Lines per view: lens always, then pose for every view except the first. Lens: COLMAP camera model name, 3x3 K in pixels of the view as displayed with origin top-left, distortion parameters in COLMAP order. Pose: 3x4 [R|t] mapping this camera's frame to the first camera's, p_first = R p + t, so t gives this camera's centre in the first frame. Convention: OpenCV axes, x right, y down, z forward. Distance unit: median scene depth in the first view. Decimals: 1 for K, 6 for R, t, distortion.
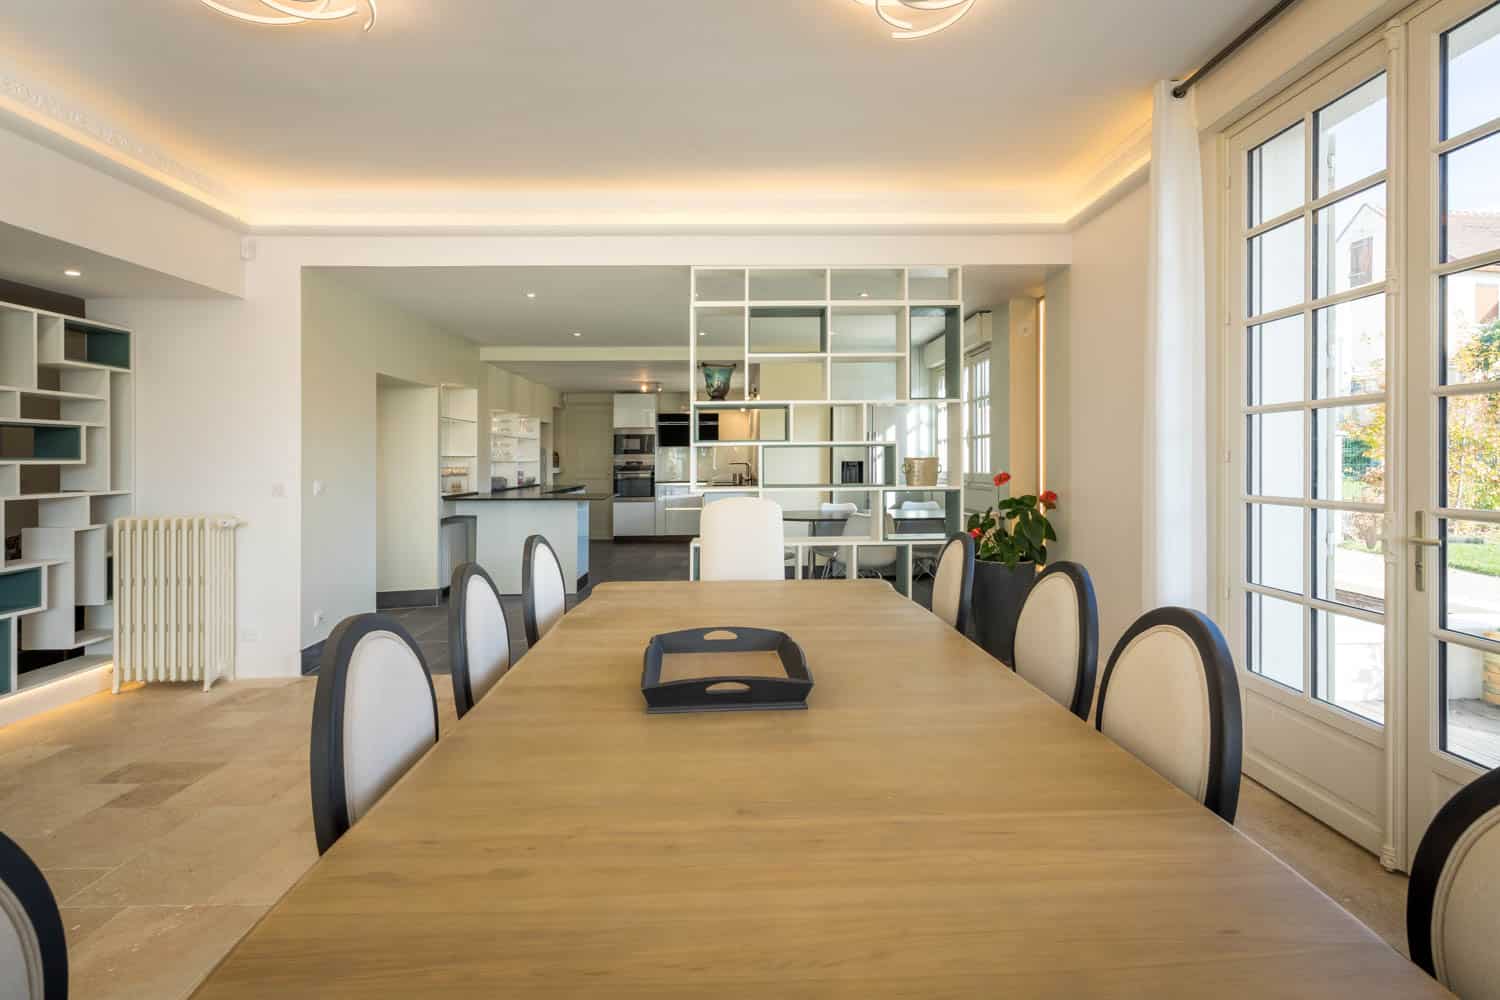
lens RADIAL K [[732.3, 0, 737.3], [0, 732.3, 456.7], [0, 0, 1]] dist [0.003600, -0.000772]
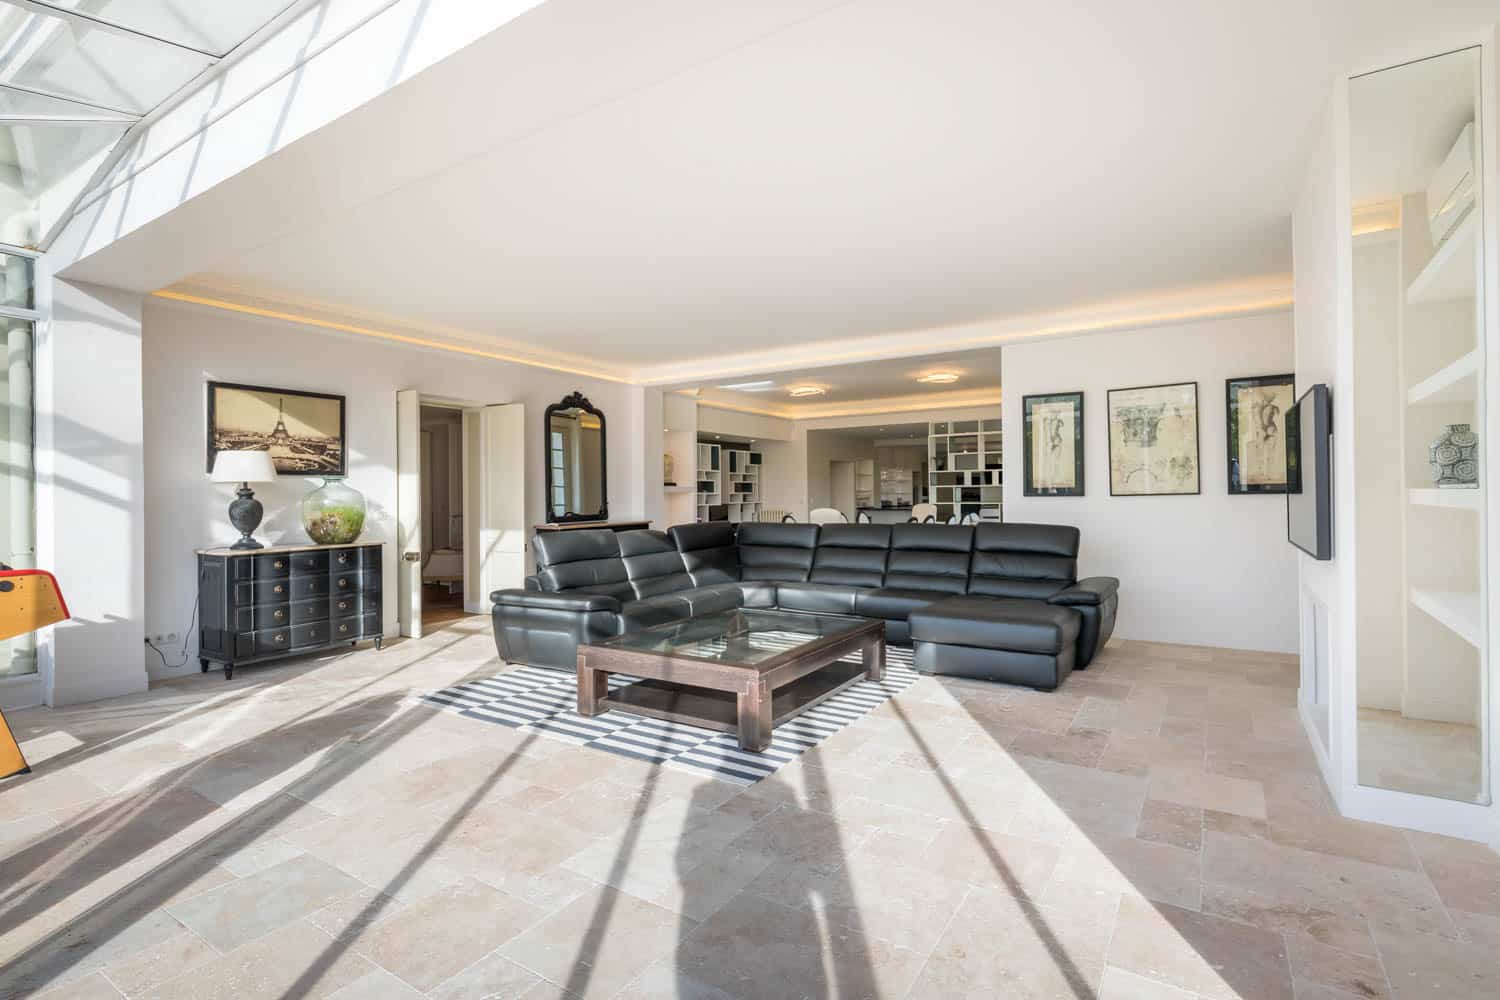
lens RADIAL K [[732.3, 0, 747.4], [0, 732.3, 492.5], [0, 0, 1]] dist [0.003600, -0.000772]
pose [[0.832244, -0.004062, -0.554395, 0.894142], [0.006335, 0.999978, 0.002183, -0.003208], [0.554373, -0.005329, 0.832251, -1.690821]]
